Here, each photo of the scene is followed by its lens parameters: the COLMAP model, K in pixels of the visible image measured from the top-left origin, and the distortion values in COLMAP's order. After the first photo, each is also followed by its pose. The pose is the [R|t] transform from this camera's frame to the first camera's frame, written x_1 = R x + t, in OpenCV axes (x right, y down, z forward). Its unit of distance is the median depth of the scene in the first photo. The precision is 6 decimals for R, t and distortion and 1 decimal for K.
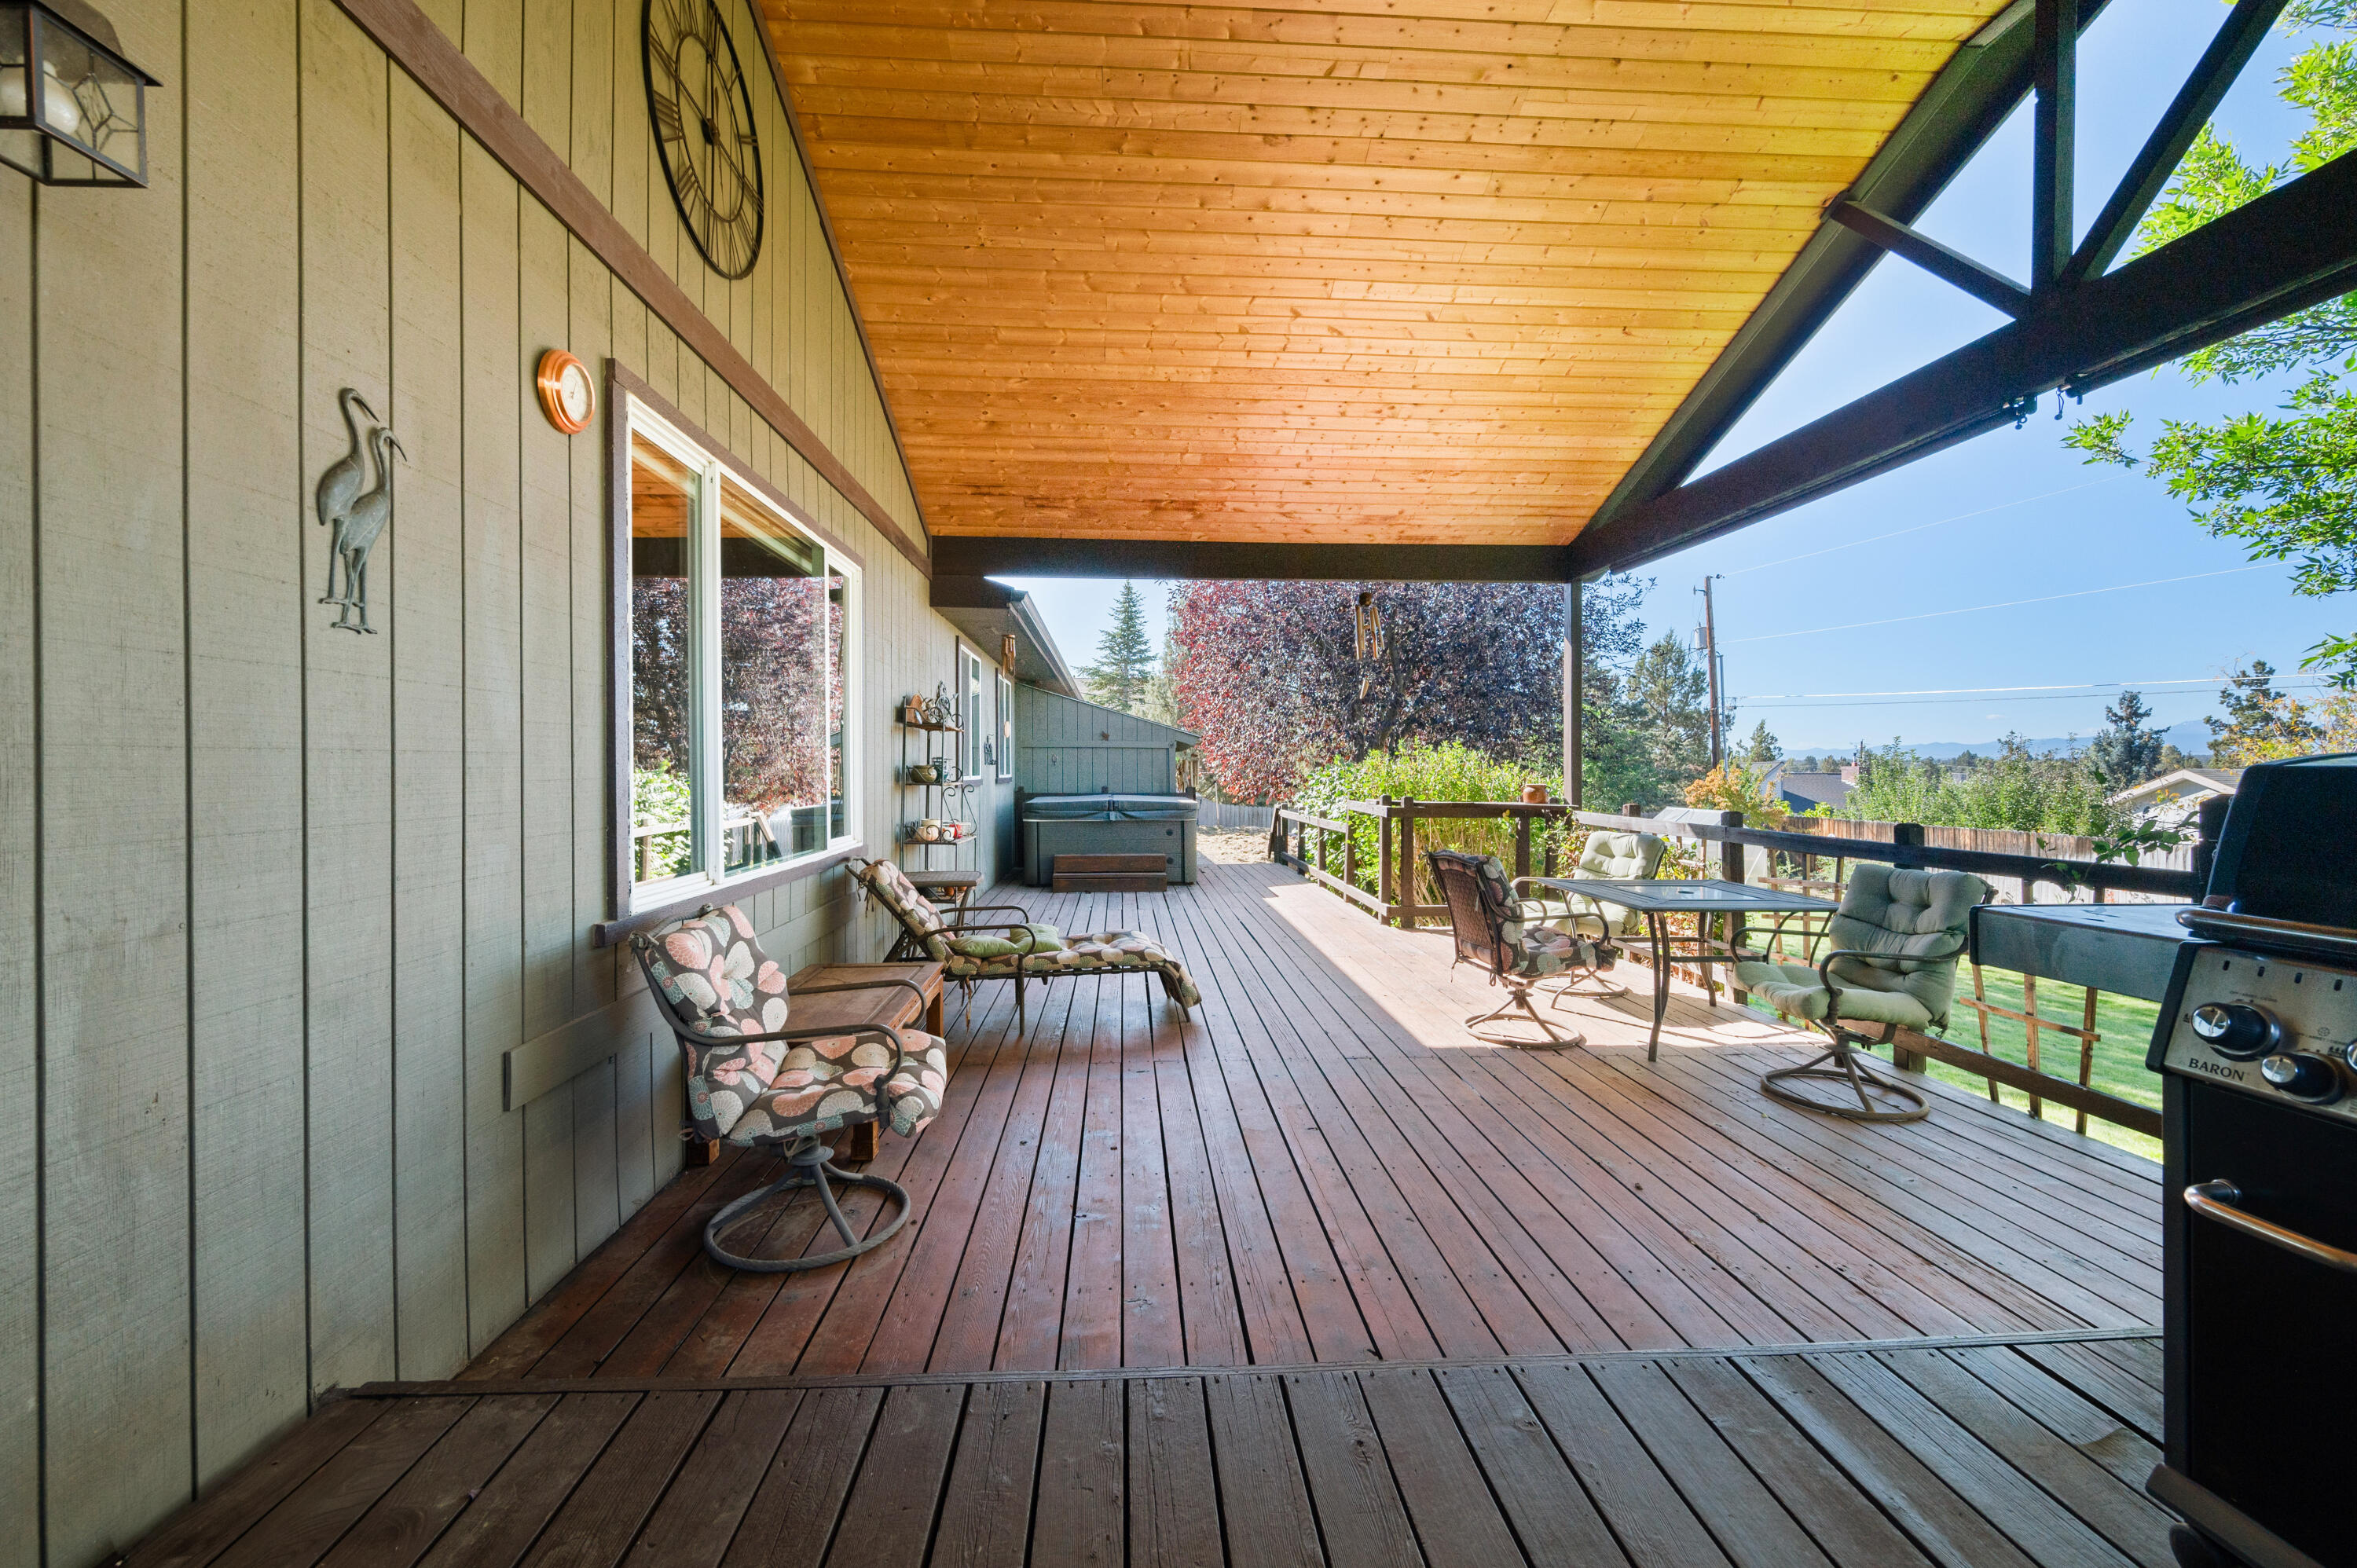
lens RADIAL K [[936.2, 0, 1148.9], [0, 936.2, 776.8], [0, 0, 1]] dist [-0.000545, 0.000297]
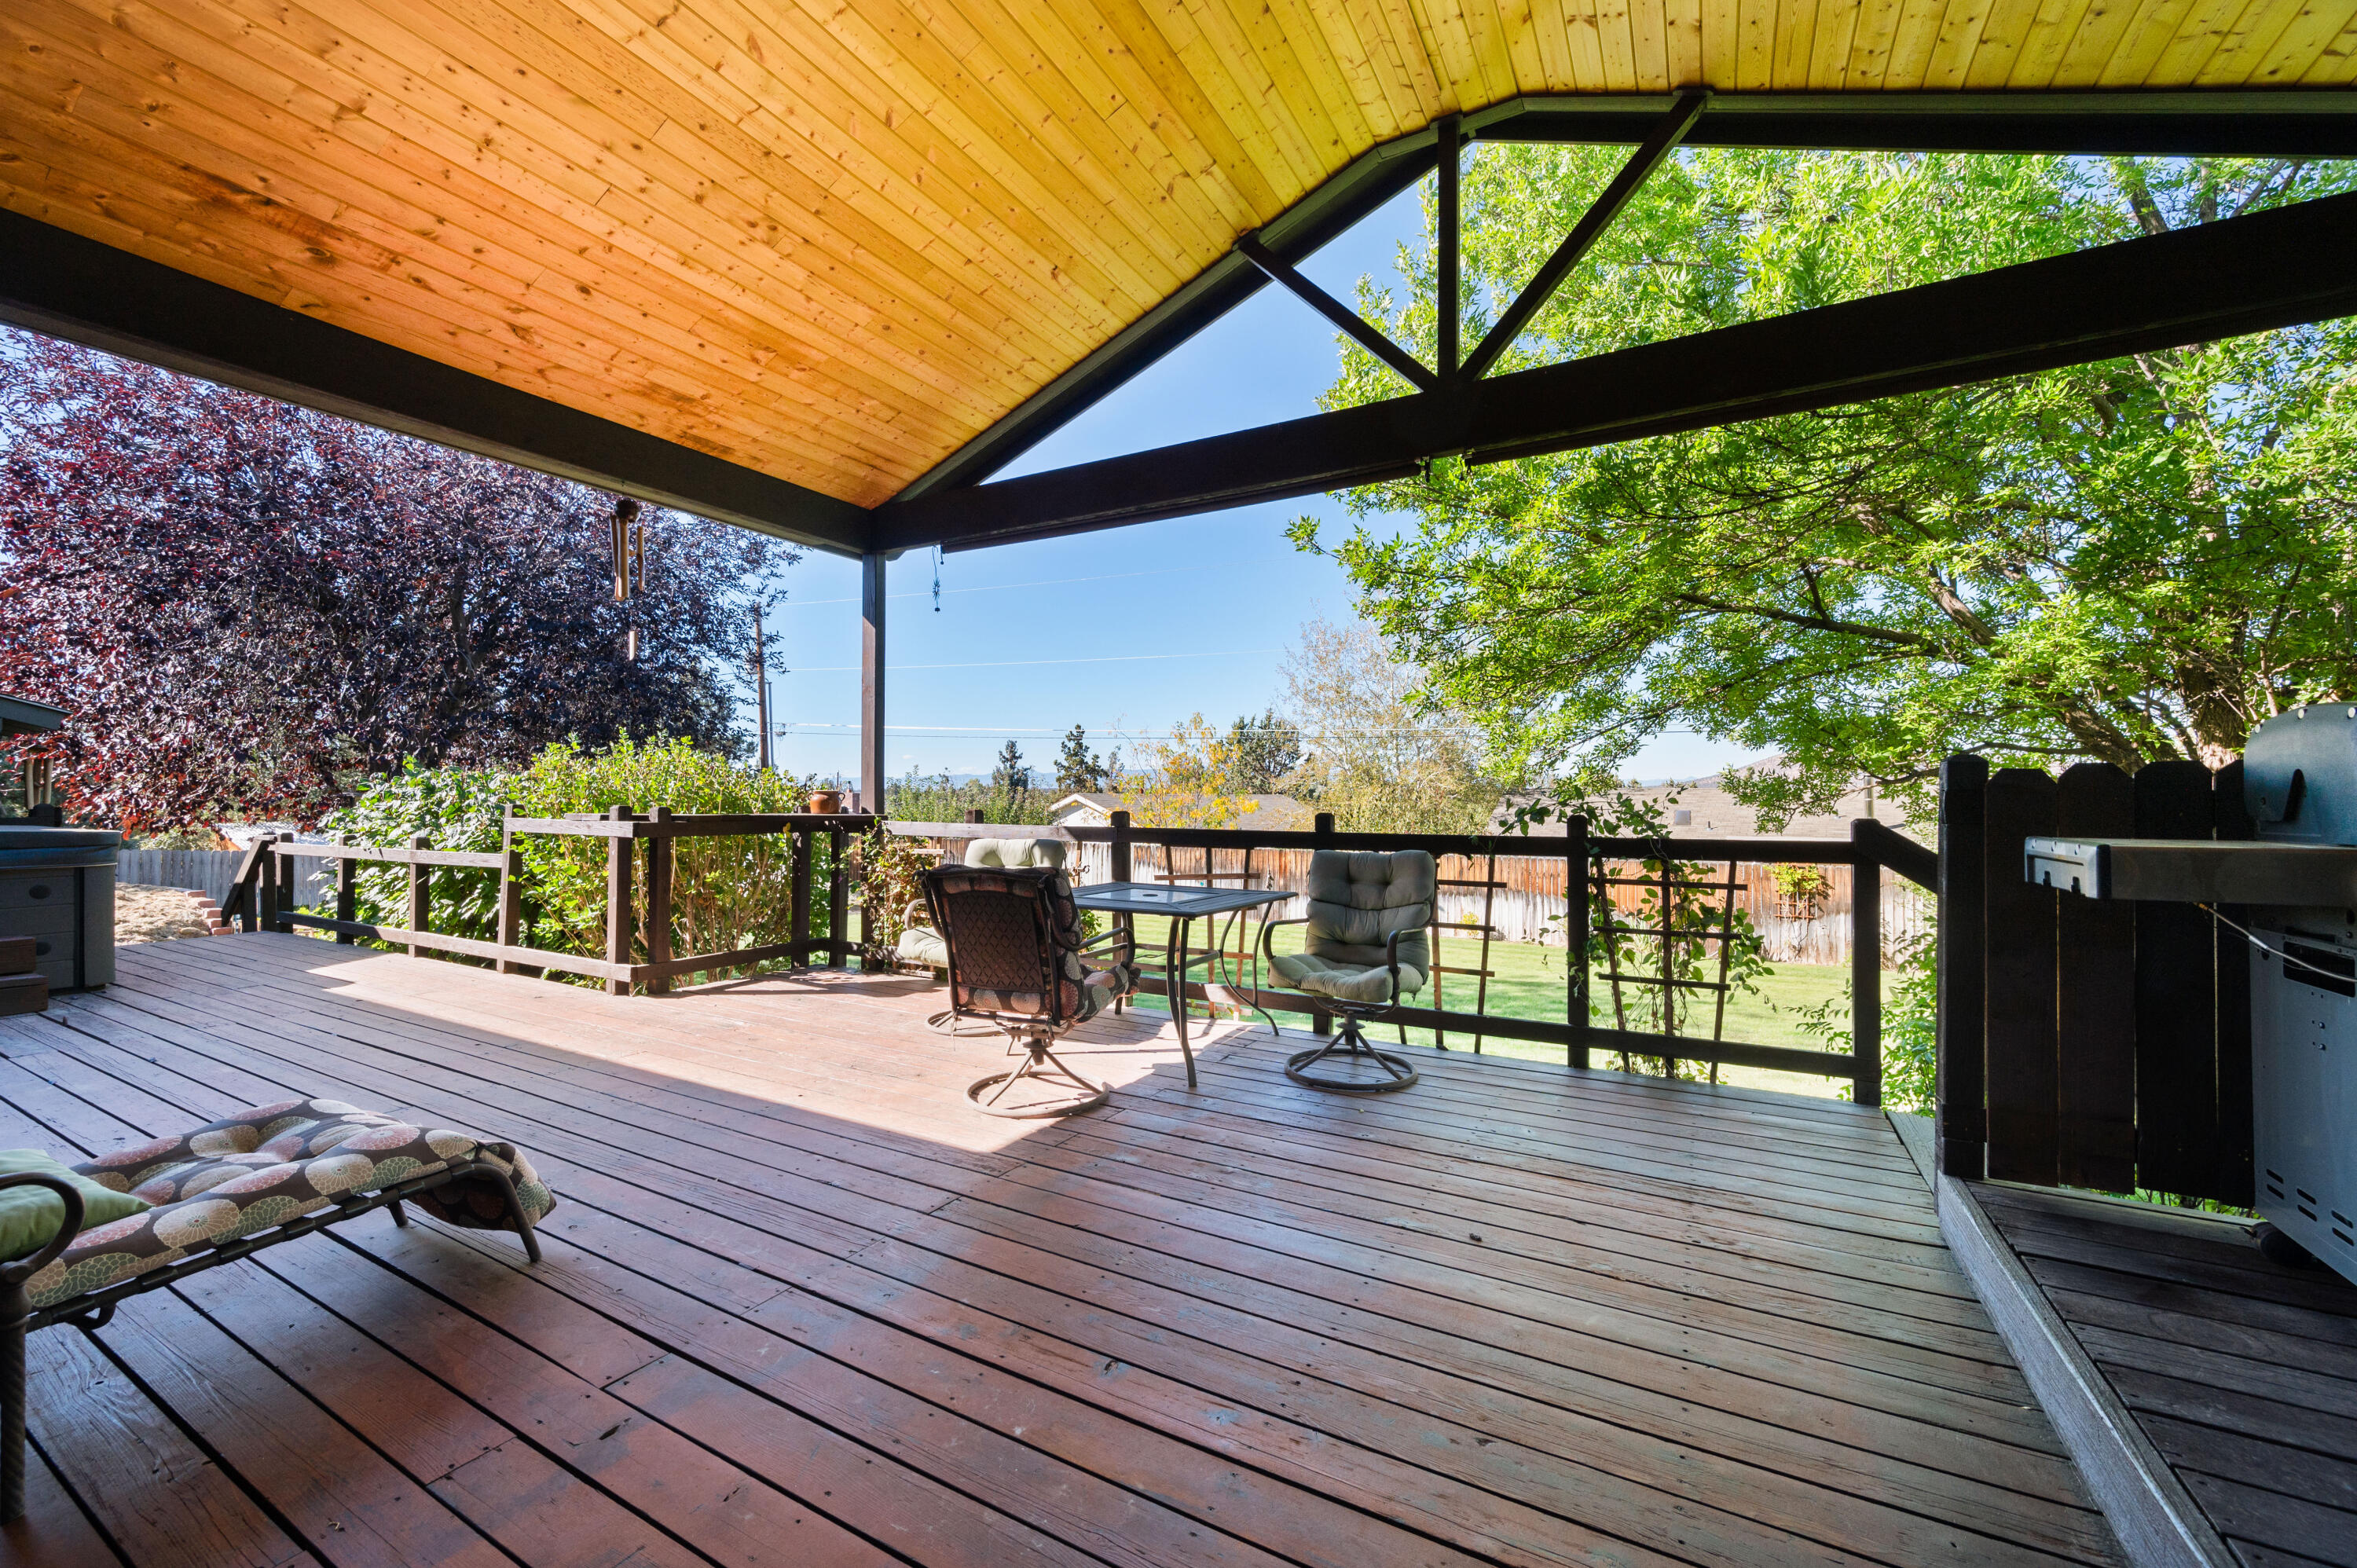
lens RADIAL K [[936.2, 0, 1189.7], [0, 936.2, 787.7], [0, 0, 1]] dist [-0.000545, 0.000297]
pose [[0.519824, 0.011002, 0.854202, -0.138240], [0.004159, 0.999873, -0.015410, 0.021872], [-0.854263, 0.011563, 0.519712, 0.334344]]
